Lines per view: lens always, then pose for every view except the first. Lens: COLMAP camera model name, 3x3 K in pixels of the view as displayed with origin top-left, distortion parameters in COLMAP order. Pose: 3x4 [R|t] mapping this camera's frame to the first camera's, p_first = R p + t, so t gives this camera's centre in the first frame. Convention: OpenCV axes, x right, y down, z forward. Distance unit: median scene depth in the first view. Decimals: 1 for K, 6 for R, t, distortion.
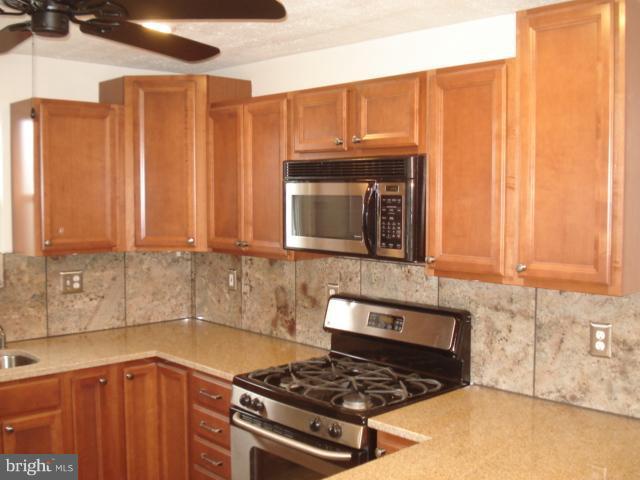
lens RADIAL K [[723.2, 0, 320.0], [0, 723.2, 240.0], [0, 0, 1]] dist [-0.086082, -0.051070]
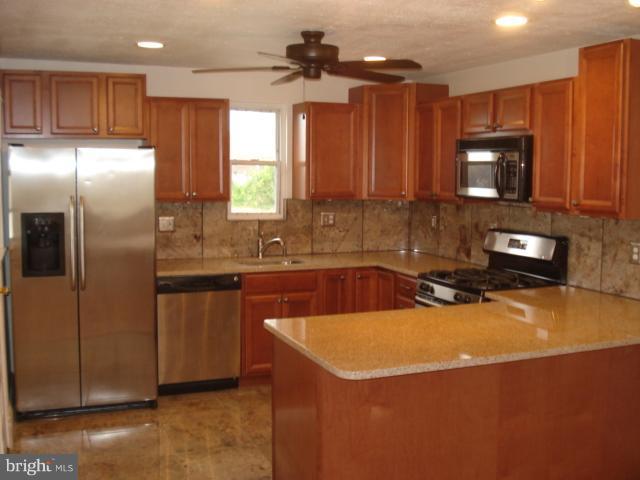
lens RADIAL K [[723.2, 0, 320.0], [0, 723.2, 240.0], [0, 0, 1]] dist [-0.086082, -0.051070]
pose [[0.932426, 0.040023, -0.359138, 0.230338], [-0.029692, 0.998973, 0.034239, 0.059505], [0.360139, -0.021262, 0.932656, -0.535963]]
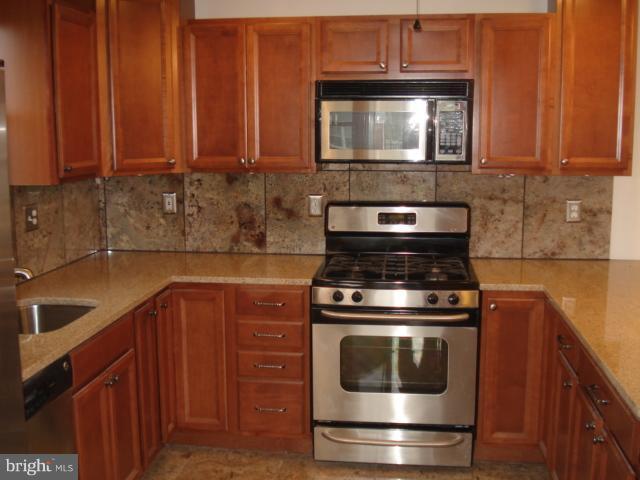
lens RADIAL K [[723.2, 0, 320.0], [0, 723.2, 240.0], [0, 0, 1]] dist [-0.086082, -0.051070]
pose [[0.766479, -0.102212, 0.634084, -0.726776], [0.046674, 0.993510, 0.103731, 0.015951], [-0.640571, -0.049913, 0.766275, 0.145416]]
